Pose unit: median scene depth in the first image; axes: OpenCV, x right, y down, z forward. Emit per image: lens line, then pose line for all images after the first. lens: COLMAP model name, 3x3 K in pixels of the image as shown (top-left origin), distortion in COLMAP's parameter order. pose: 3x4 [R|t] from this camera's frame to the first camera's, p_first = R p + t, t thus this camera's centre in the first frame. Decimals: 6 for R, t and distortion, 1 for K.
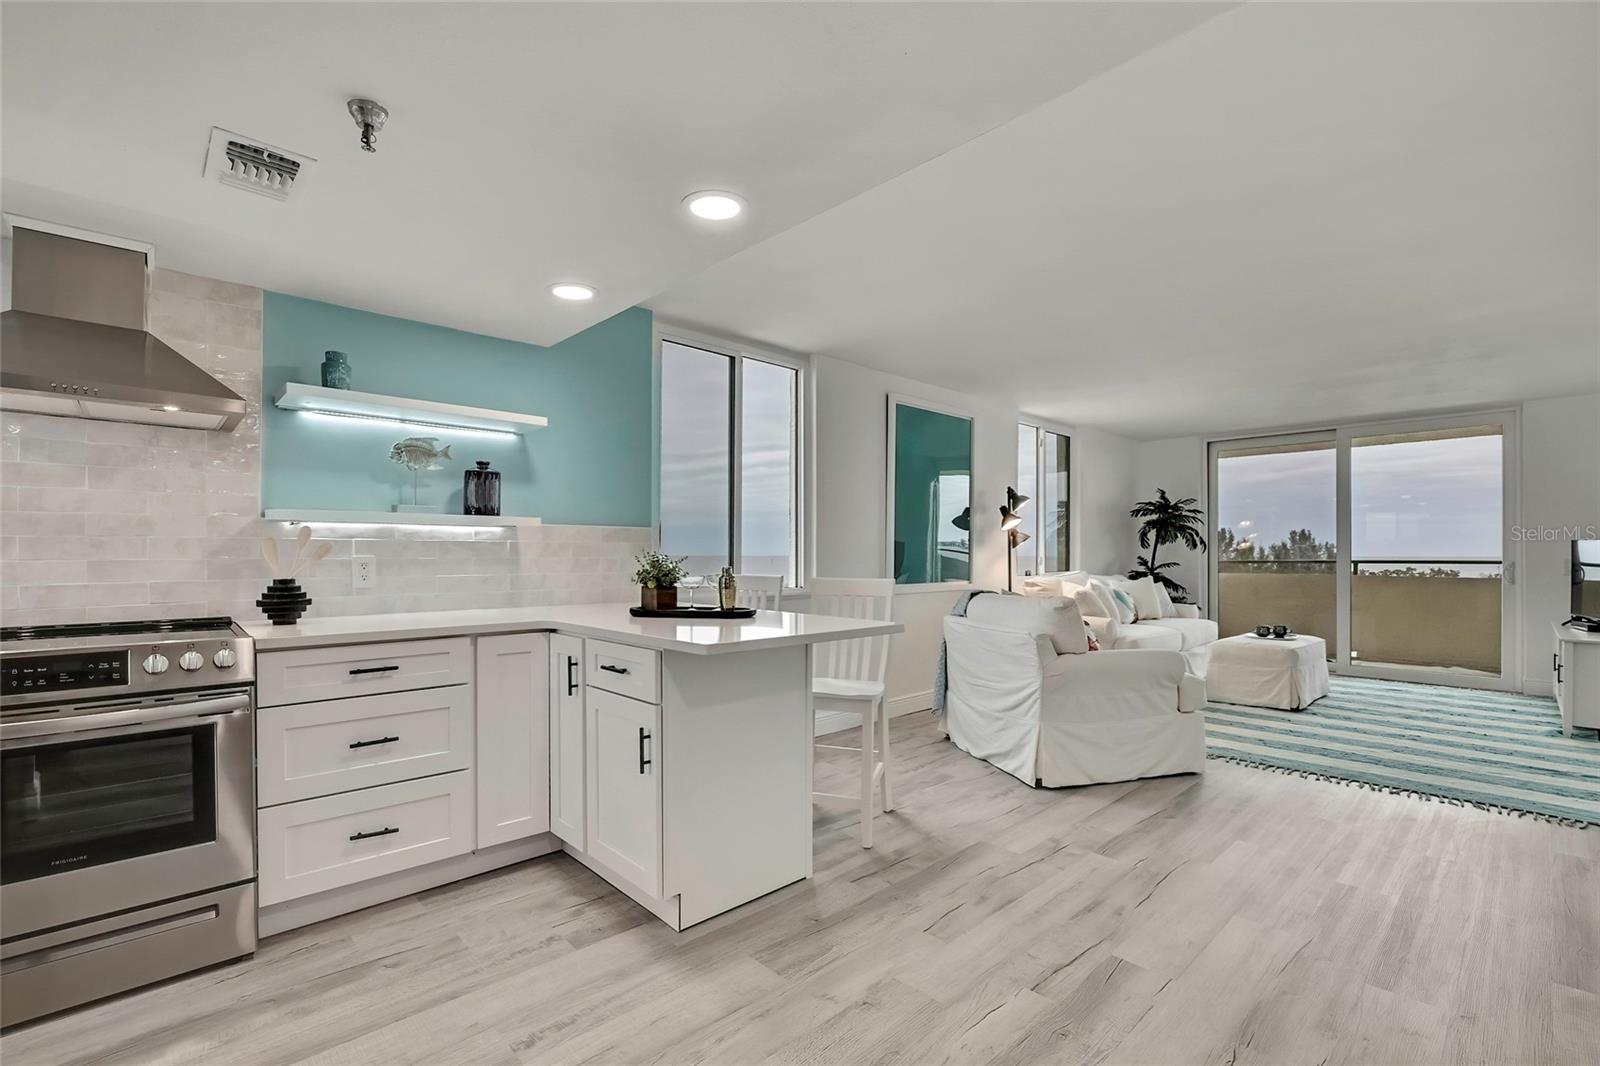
lens RADIAL K [[697.0, 0, 796.2], [0, 697.0, 540.2], [0, 0, 1]] dist [-0.012850, 0.000143]
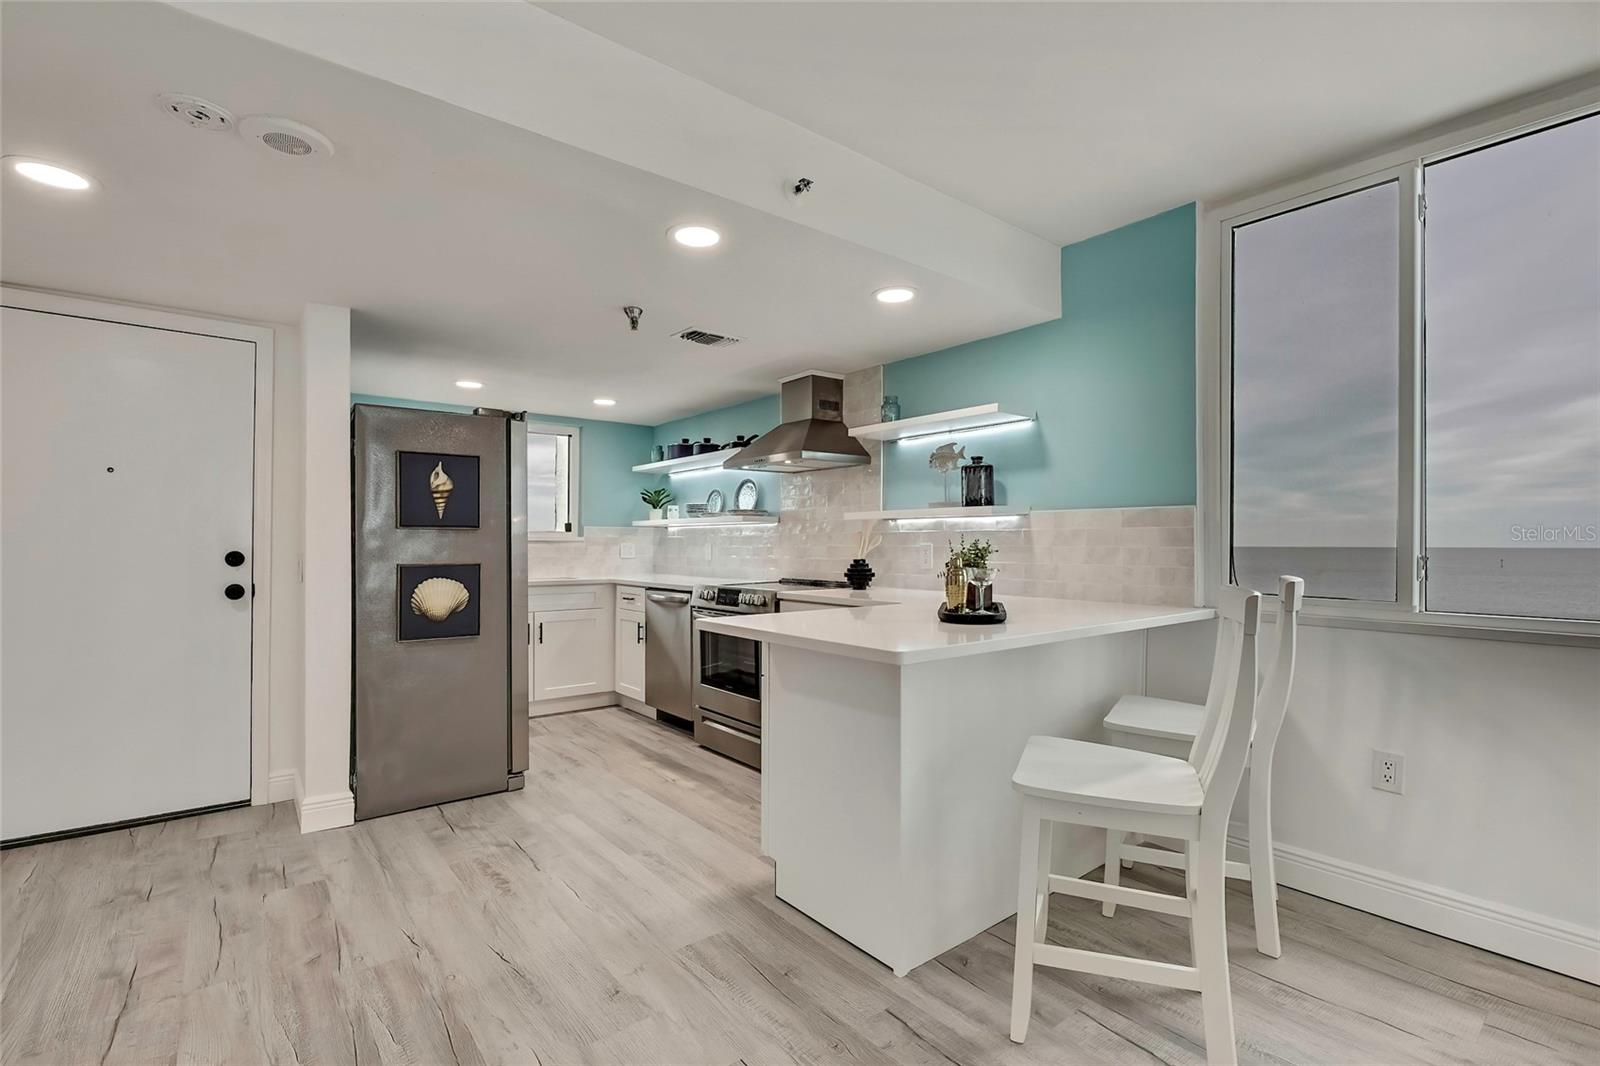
lens RADIAL K [[697.0, 0, 796.2], [0, 697.0, 540.2], [0, 0, 1]] dist [-0.012850, 0.000143]
pose [[-0.047004, -0.004715, -0.998884, 0.711053], [0.017667, 0.999829, -0.005551, 0.019292], [0.998738, -0.017908, -0.046913, 0.862790]]
